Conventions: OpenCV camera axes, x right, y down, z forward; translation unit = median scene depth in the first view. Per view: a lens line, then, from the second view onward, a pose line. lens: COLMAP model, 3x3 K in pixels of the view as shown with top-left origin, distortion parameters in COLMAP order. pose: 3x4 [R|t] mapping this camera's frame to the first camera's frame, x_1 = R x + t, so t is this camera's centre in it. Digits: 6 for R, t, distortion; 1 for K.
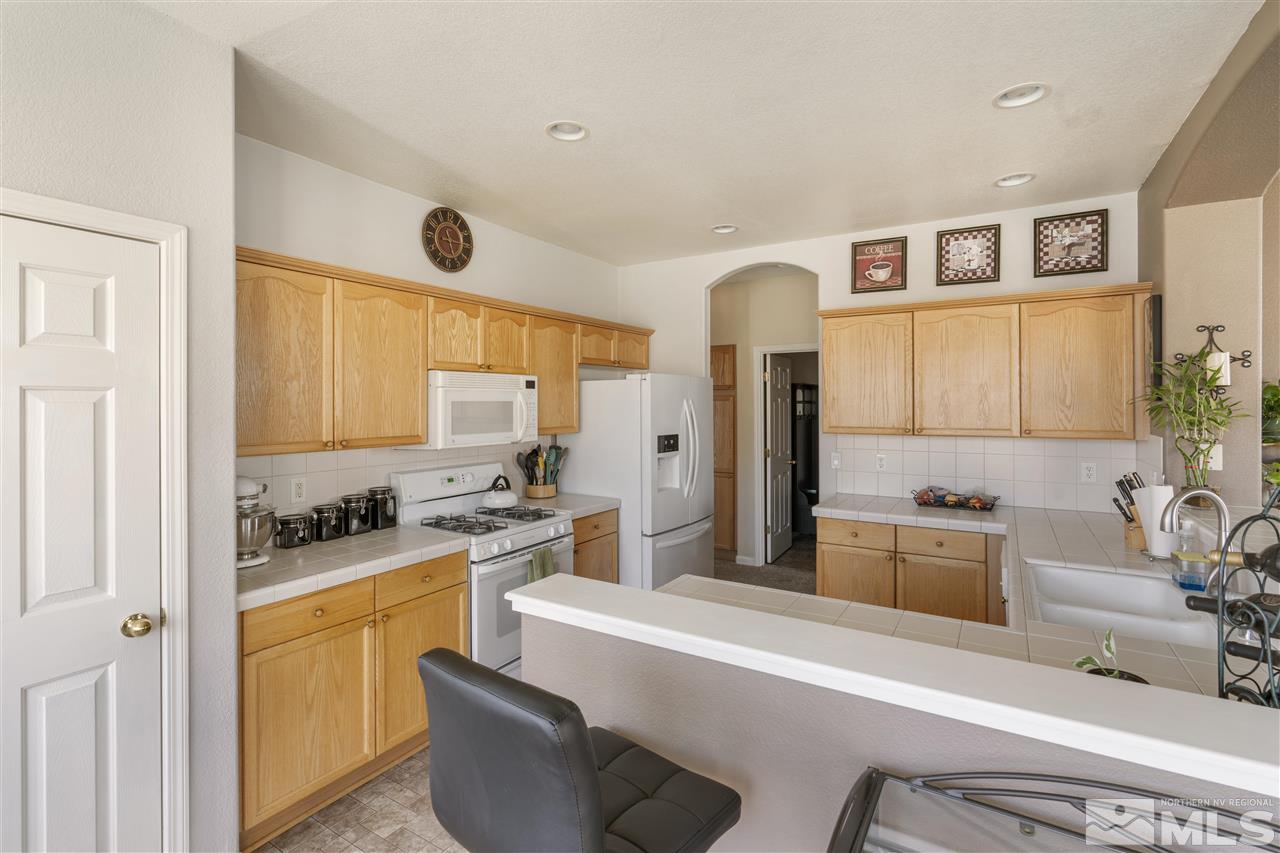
lens RADIAL K [[597.1, 0, 636.9], [0, 597.1, 405.5], [0, 0, 1]] dist [-0.001392, 0.000781]
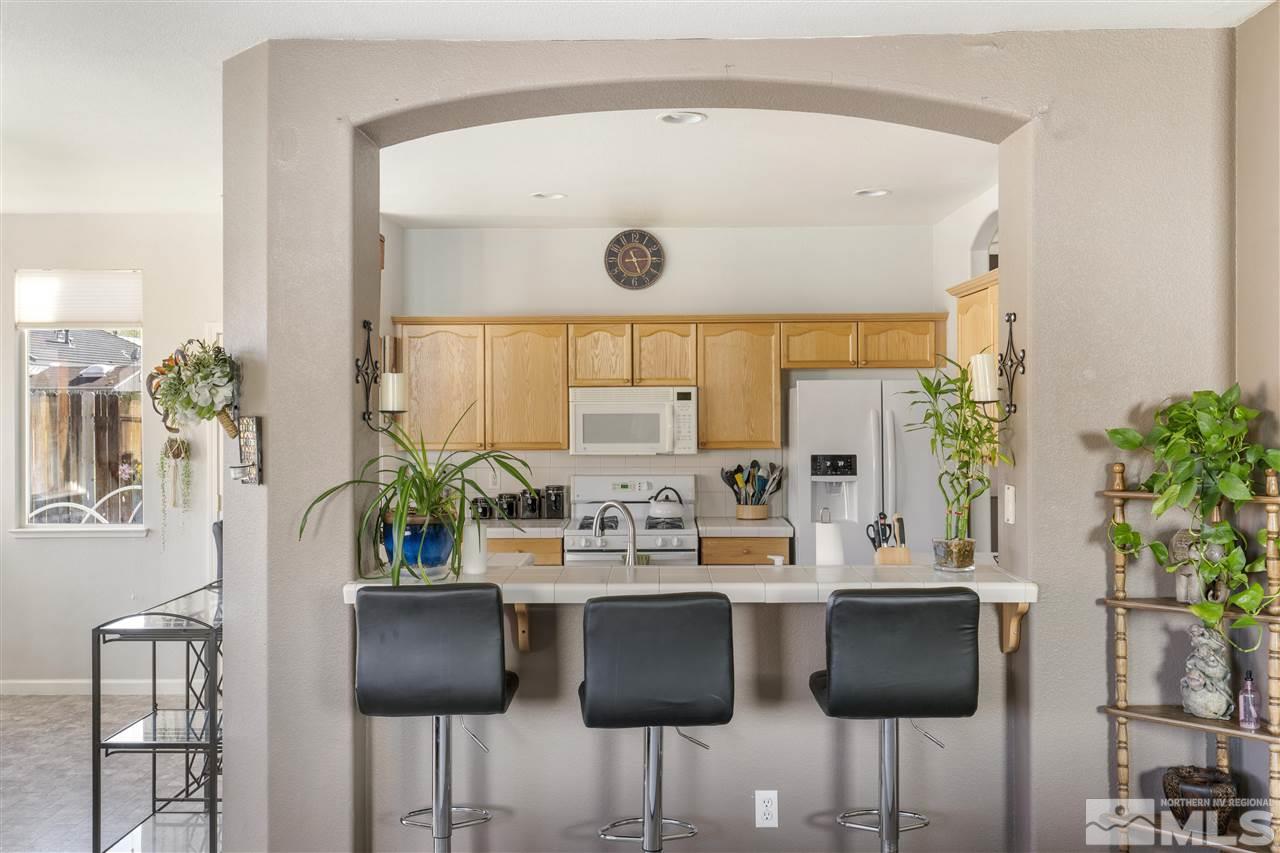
lens RADIAL K [[1126.1, 0, 640.7], [0, 1126.1, 415.9], [0, 0, 1]] dist [0.021931, 0.002521]
pose [[0.525586, 0.008983, -0.850693, 1.410982], [0.000401, 0.999942, 0.010807, -0.023459], [0.850740, -0.006021, 0.525552, -0.037612]]
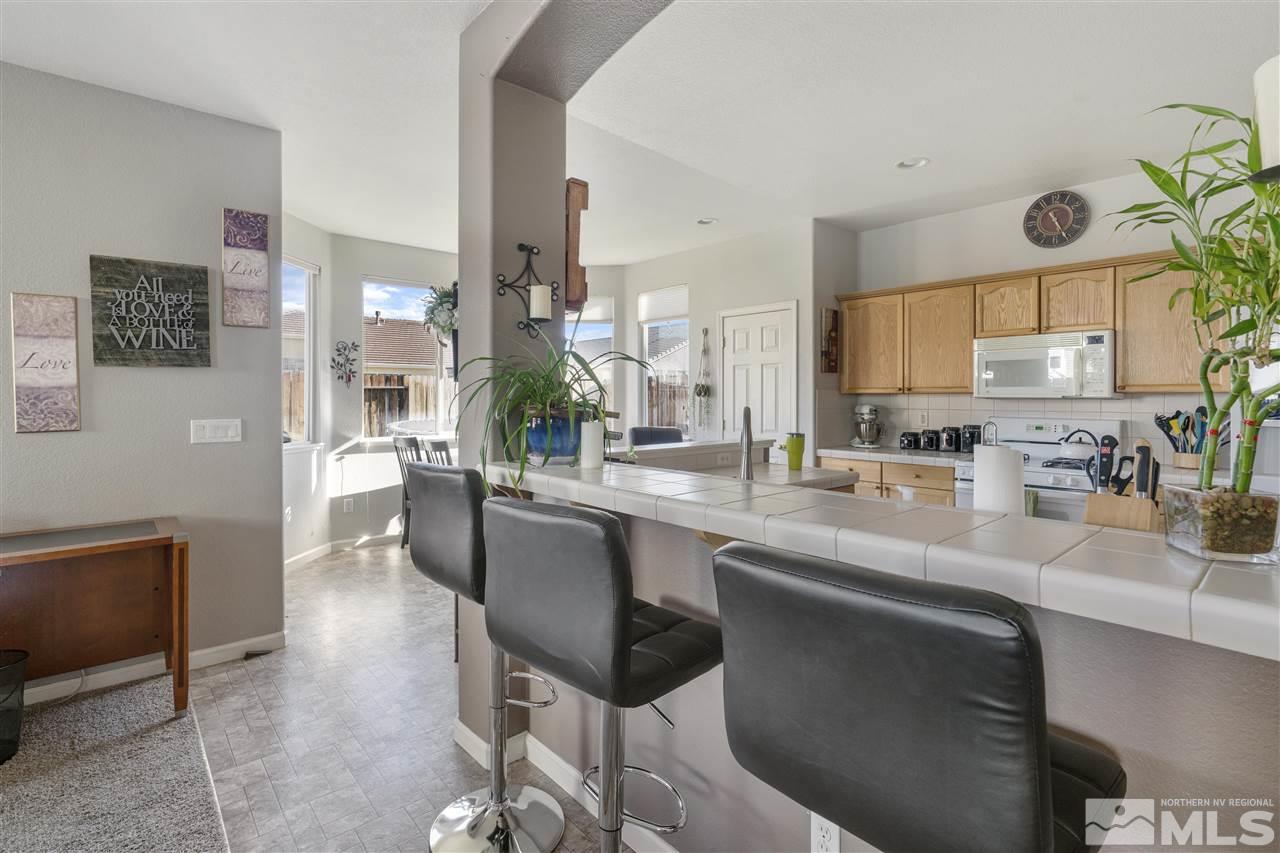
lens RADIAL K [[597.1, 0, 650.4], [0, 597.1, 399.8], [0, 0, 1]] dist [-0.001392, 0.000781]
pose [[-0.259435, 0.010501, -0.965703, 1.010779], [-0.000952, 0.999938, 0.011130, 0.056504], [0.965760, 0.003807, -0.259409, 0.560781]]
